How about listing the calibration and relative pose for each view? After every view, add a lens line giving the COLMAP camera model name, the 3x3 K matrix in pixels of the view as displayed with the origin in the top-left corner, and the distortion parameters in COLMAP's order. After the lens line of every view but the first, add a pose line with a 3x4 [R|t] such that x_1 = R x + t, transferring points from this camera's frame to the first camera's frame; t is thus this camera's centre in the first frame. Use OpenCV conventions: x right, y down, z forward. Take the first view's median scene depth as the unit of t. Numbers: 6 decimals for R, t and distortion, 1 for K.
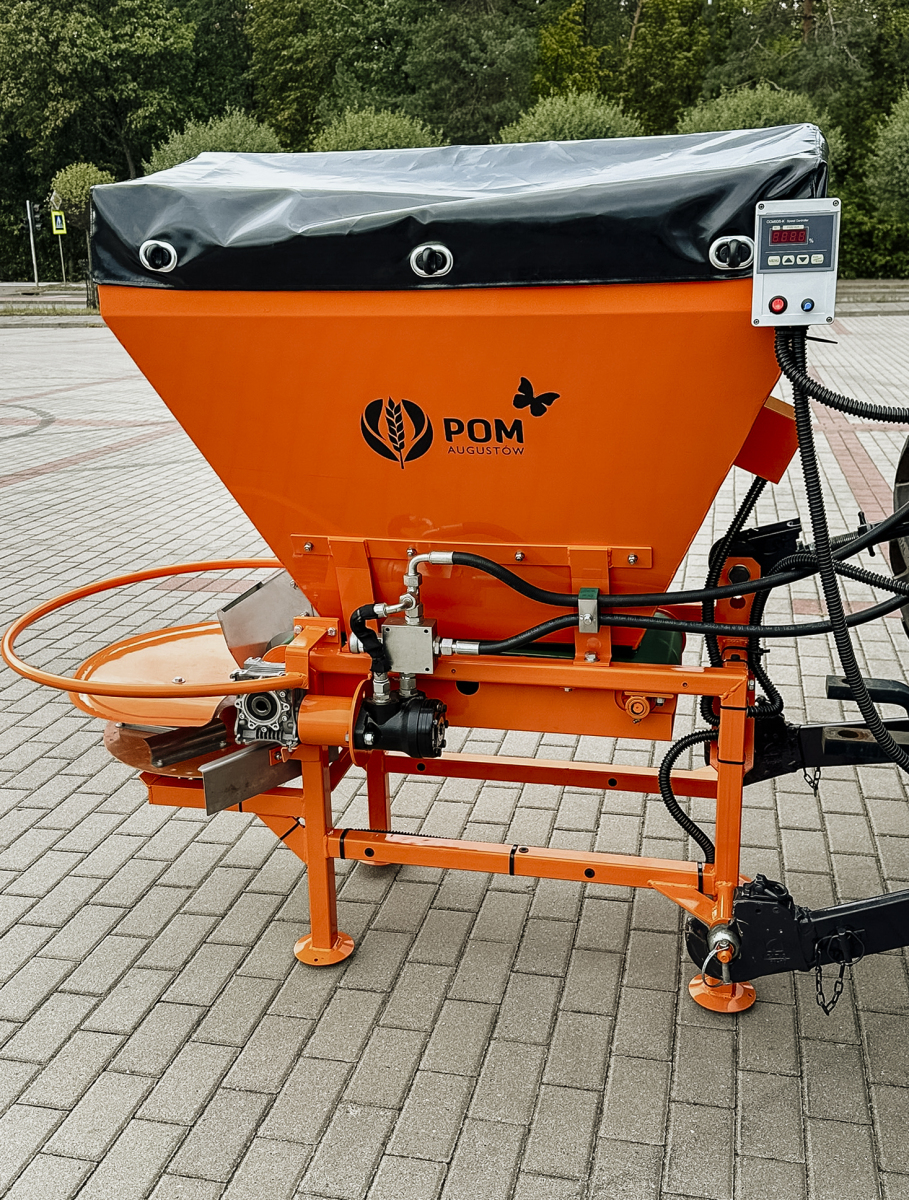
lens RADIAL K [[1270.2, 0, 452.1], [0, 1270.2, 630.8], [0, 0, 1]] dist [0.043424, 0.000000]
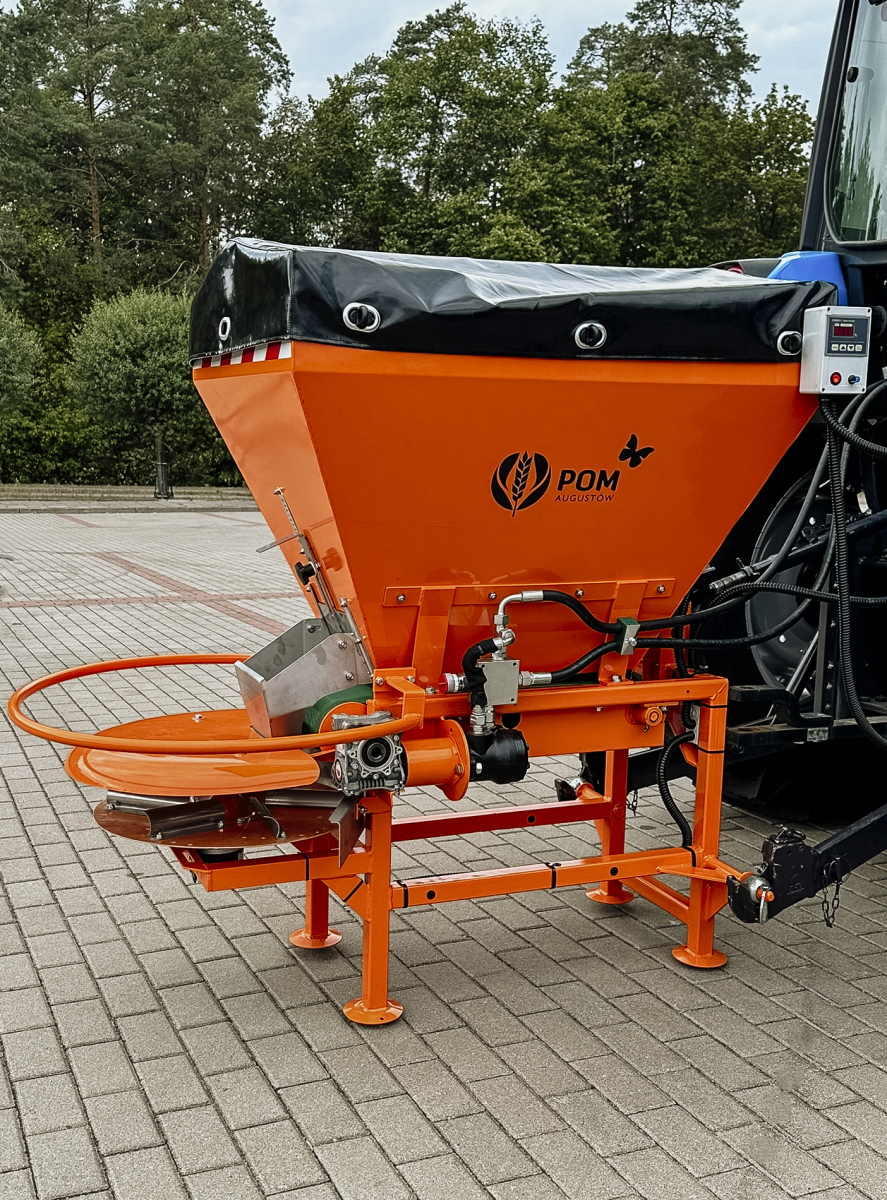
lens RADIAL K [[1330.3, 0, 458.4], [0, 1330.3, 648.7], [0, 0, 1]] dist [0.048938, 0.000000]
pose [[0.803073, -0.060306, 0.592821, -0.776752], [0.148471, 0.983740, -0.101055, 0.100996], [-0.577087, 0.169172, 0.798969, 0.085673]]
